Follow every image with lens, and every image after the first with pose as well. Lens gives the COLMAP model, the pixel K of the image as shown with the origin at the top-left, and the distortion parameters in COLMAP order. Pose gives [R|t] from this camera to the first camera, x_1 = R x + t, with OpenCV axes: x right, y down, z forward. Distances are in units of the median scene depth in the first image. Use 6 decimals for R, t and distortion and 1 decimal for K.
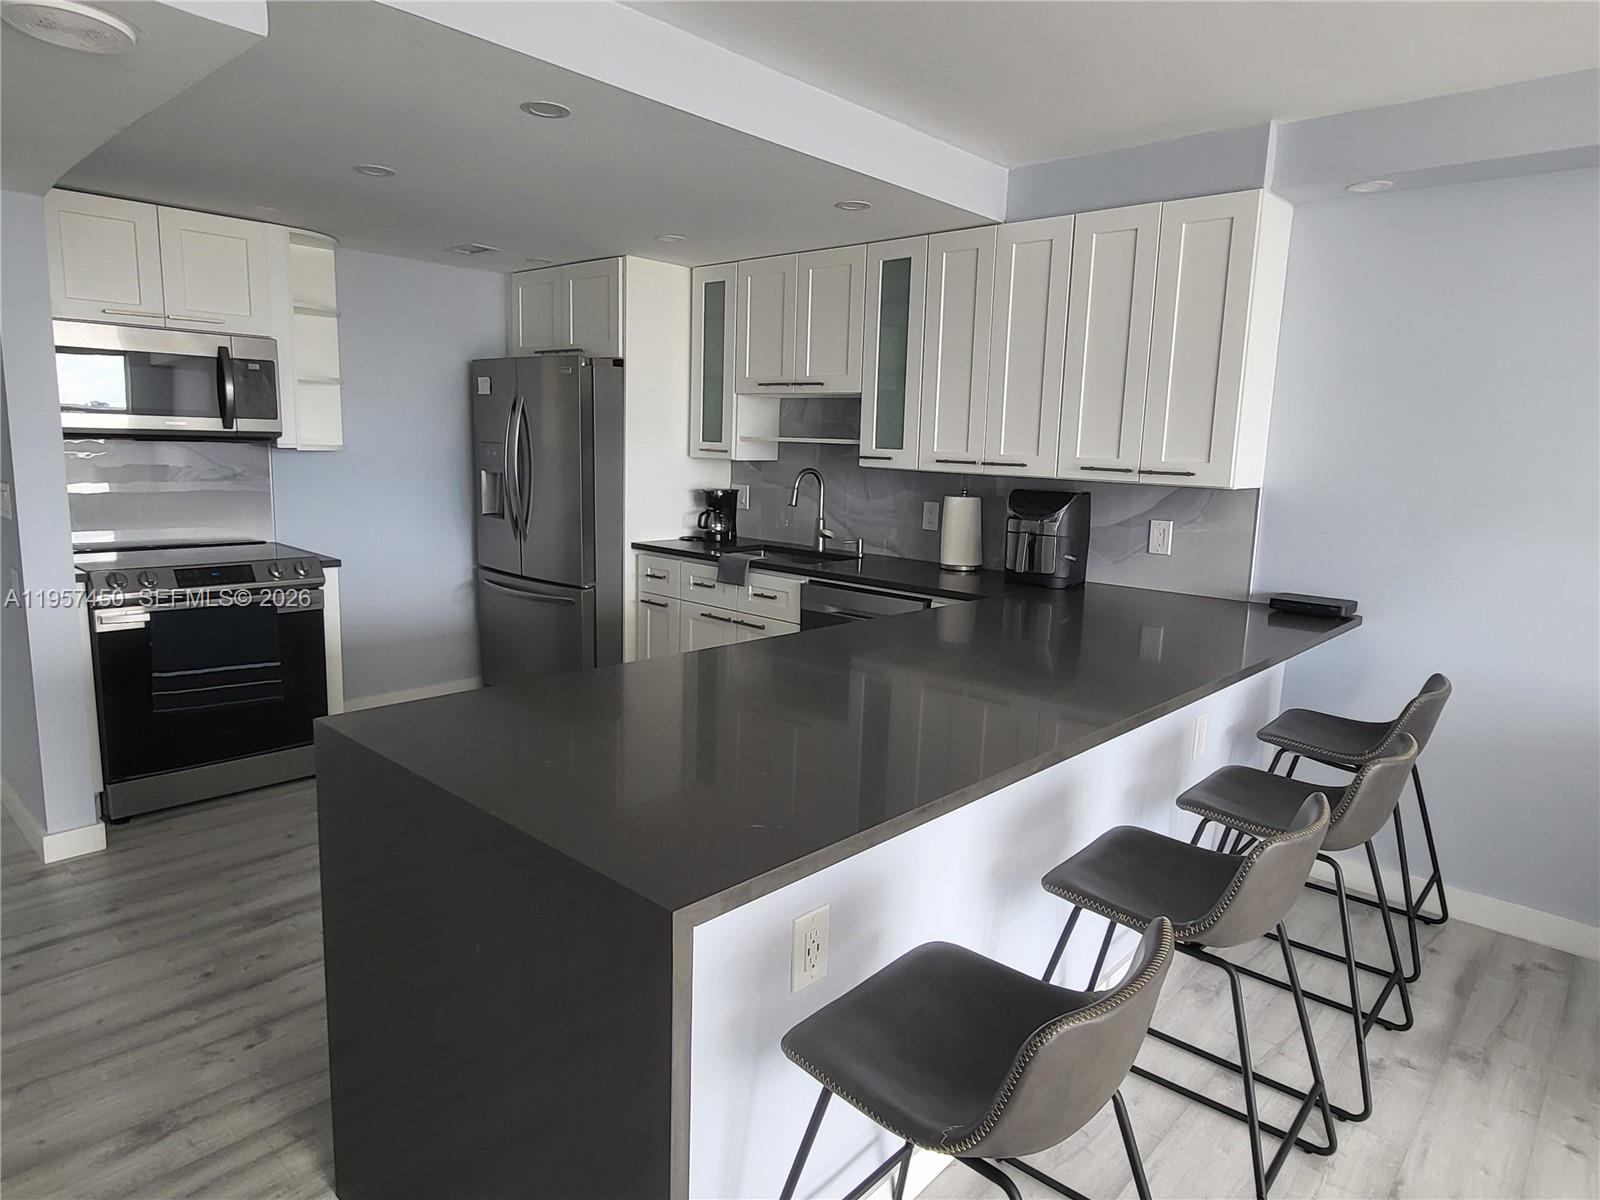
lens RADIAL K [[963.8, 0, 807.2], [0, 963.8, 590.7], [0, 0, 1]] dist [0.001393, -0.001568]
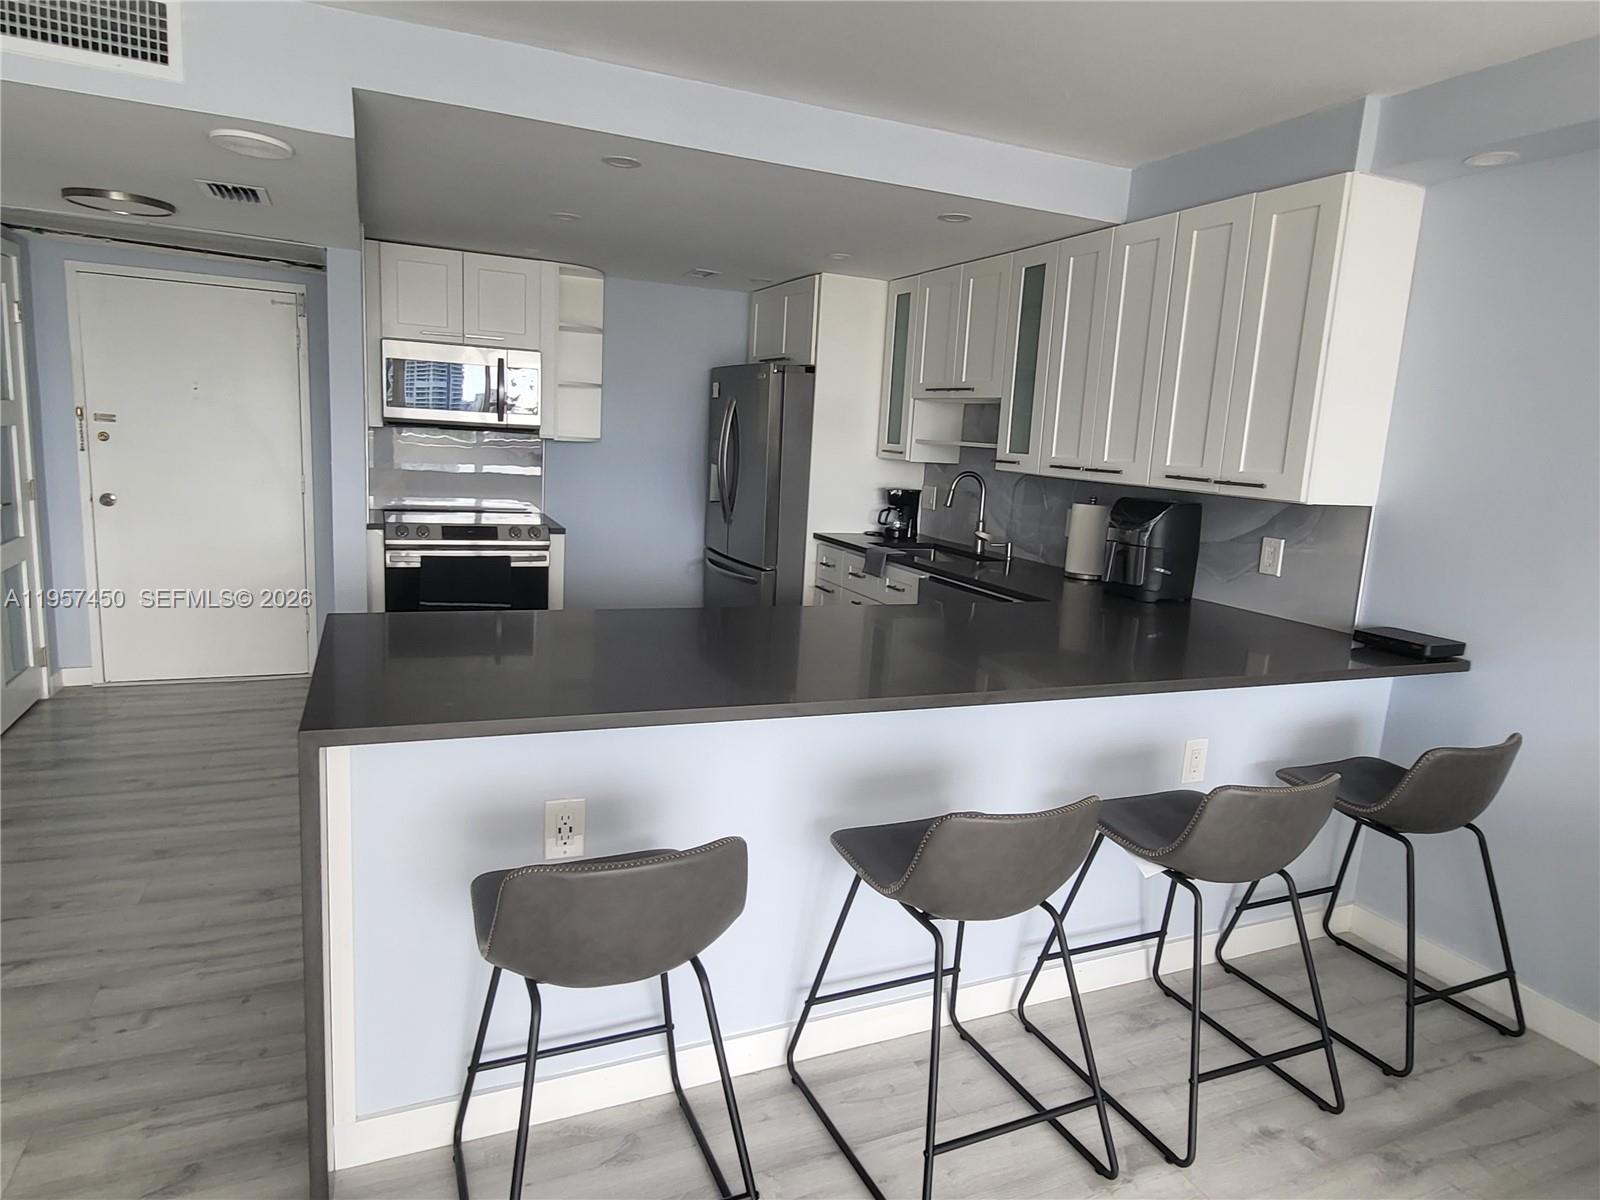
lens RADIAL K [[963.8, 0, 807.2], [0, 963.8, 590.7], [0, 0, 1]] dist [0.001393, -0.001568]
pose [[0.913523, 0.087572, -0.397248, 0.290727], [-0.092133, 0.995718, 0.007631, 0.009242], [0.396215, 0.029628, 0.917680, -0.011912]]
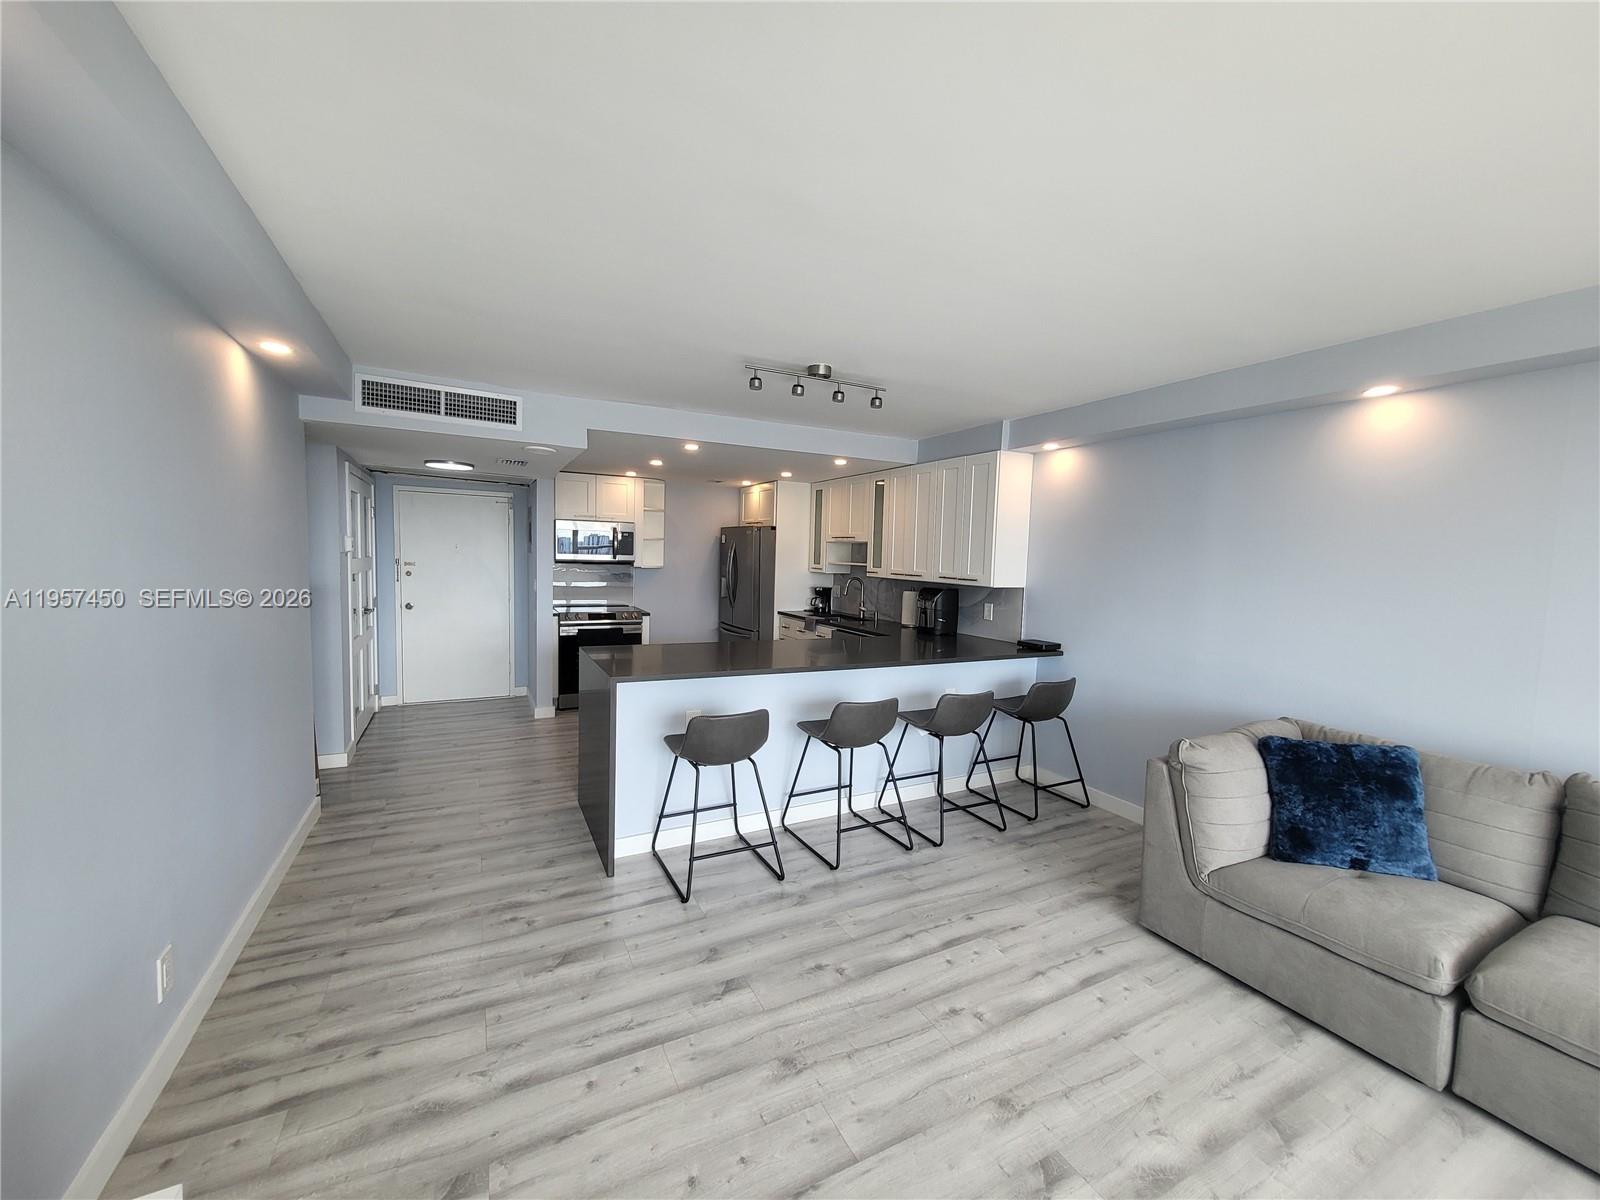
lens RADIAL K [[633.1, 0, 800.0], [0, 633.1, 600.0], [0, 0, 1]] dist [0.000332, 0.000136]
pose [[0.936030, 0.021140, -0.351283, 0.407188], [-0.054386, 0.994892, -0.085046, 0.048087], [0.347691, 0.098710, 0.932399, -0.334806]]
